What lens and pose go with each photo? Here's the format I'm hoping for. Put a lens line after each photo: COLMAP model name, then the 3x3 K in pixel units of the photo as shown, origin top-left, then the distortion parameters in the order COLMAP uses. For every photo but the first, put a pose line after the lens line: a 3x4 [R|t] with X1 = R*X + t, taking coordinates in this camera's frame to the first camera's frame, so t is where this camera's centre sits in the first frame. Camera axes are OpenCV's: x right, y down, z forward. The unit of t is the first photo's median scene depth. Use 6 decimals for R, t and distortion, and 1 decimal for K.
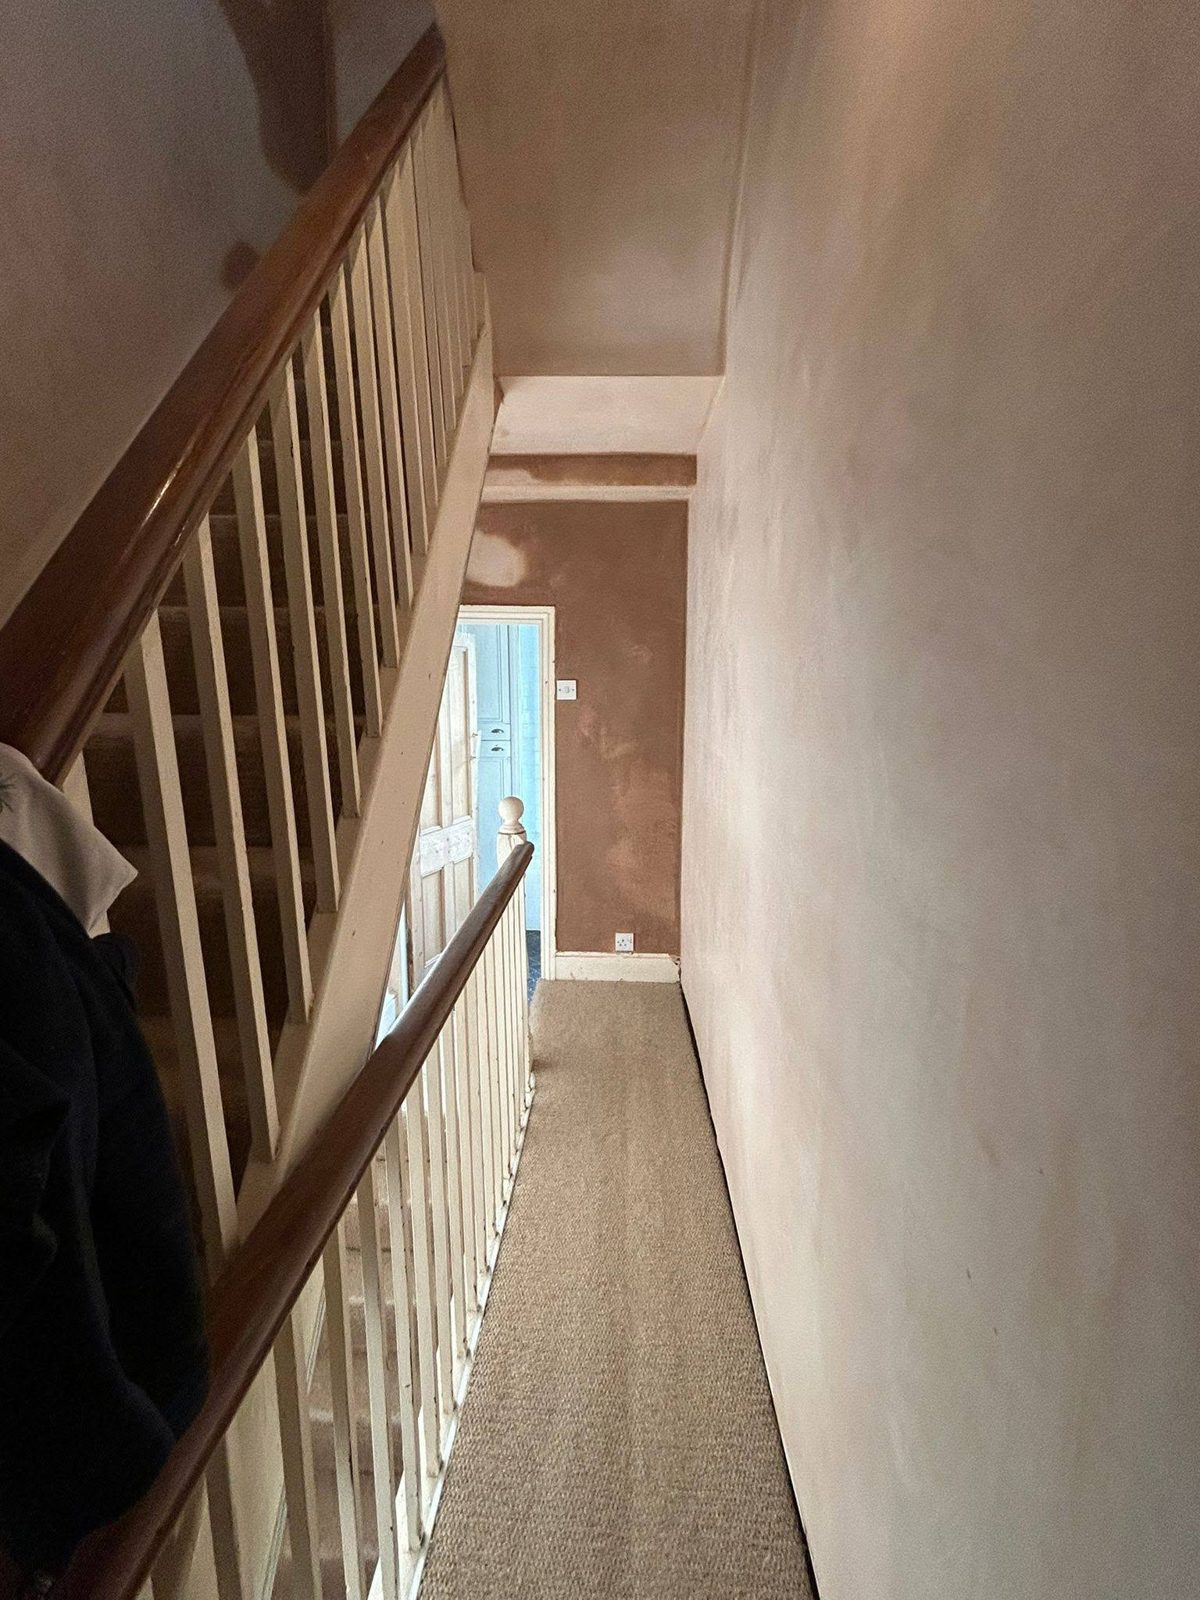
lens RADIAL K [[716.0, 0, 602.0], [0, 716.0, 798.8], [0, 0, 1]] dist [0.000156, 0.000167]
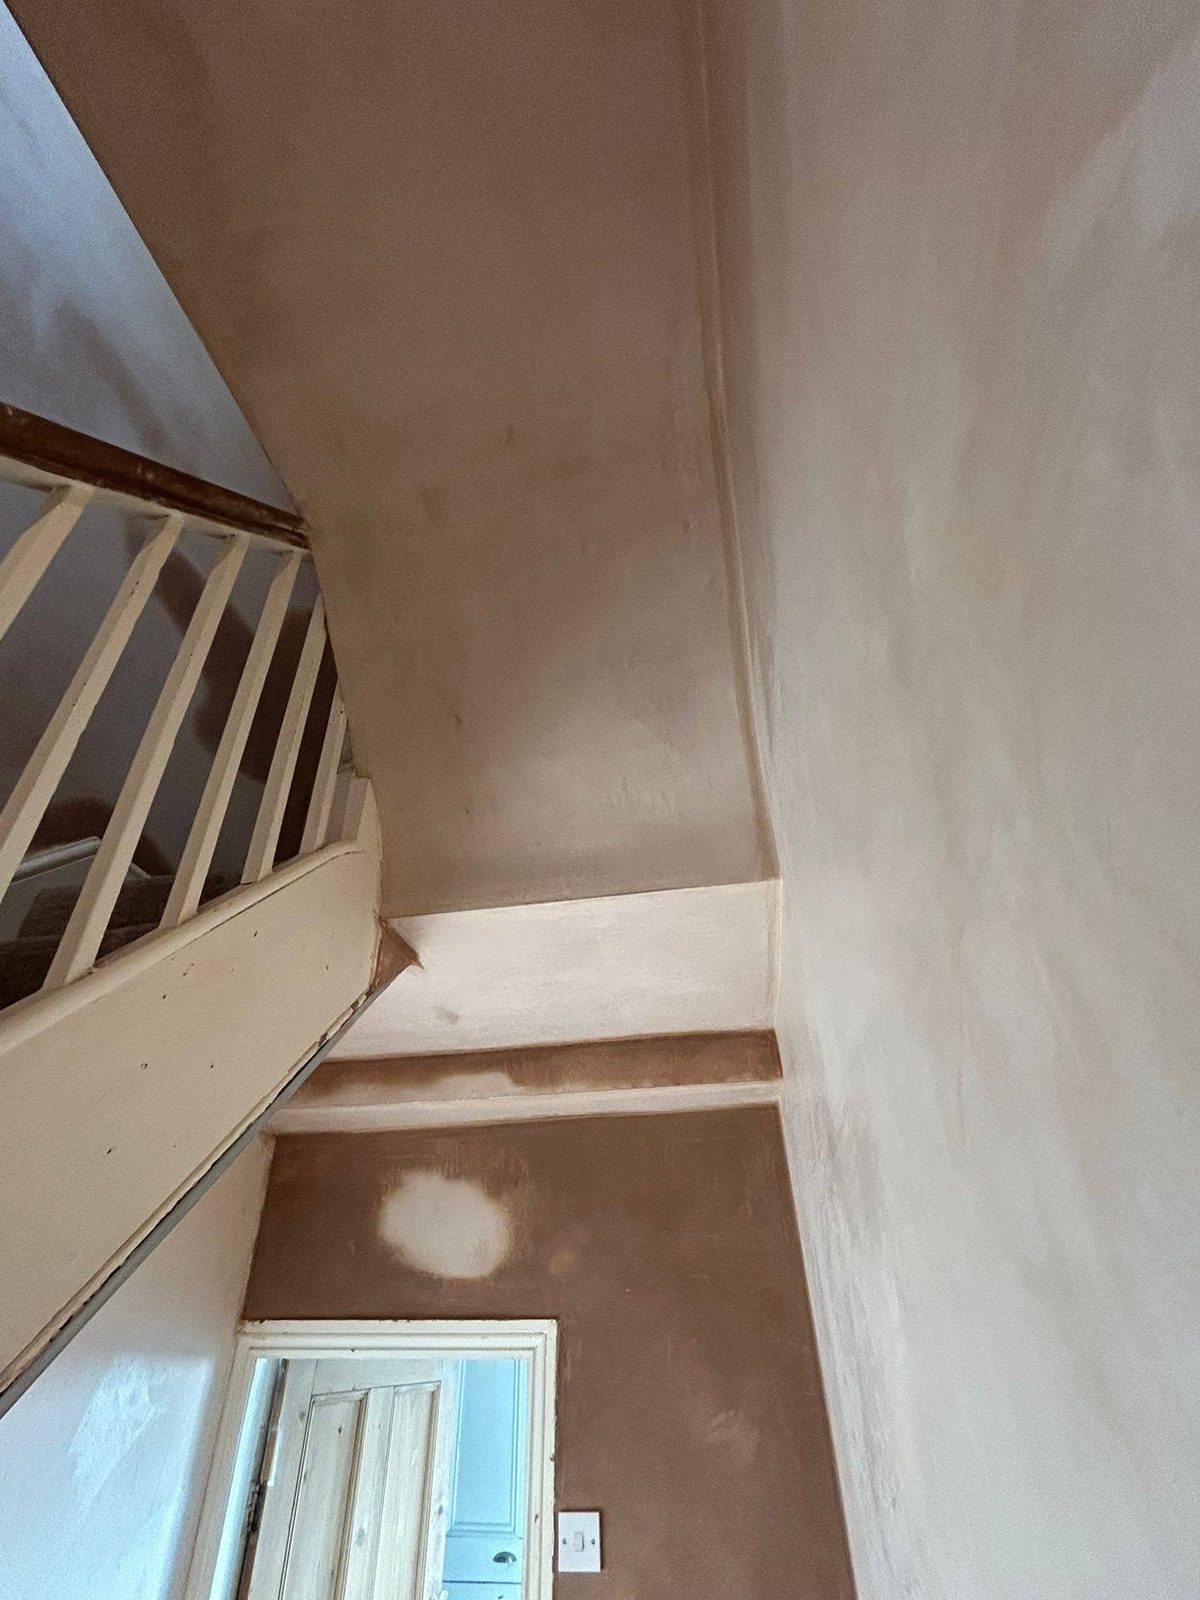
lens RADIAL K [[716.0, 0, 598.1], [0, 716.0, 799.4], [0, 0, 1]] dist [0.000156, 0.000167]
pose [[0.986490, -0.112168, -0.119396, 0.076456], [-0.006513, 0.701394, -0.712744, -0.176425], [0.163690, 0.703892, 0.691188, 0.403153]]
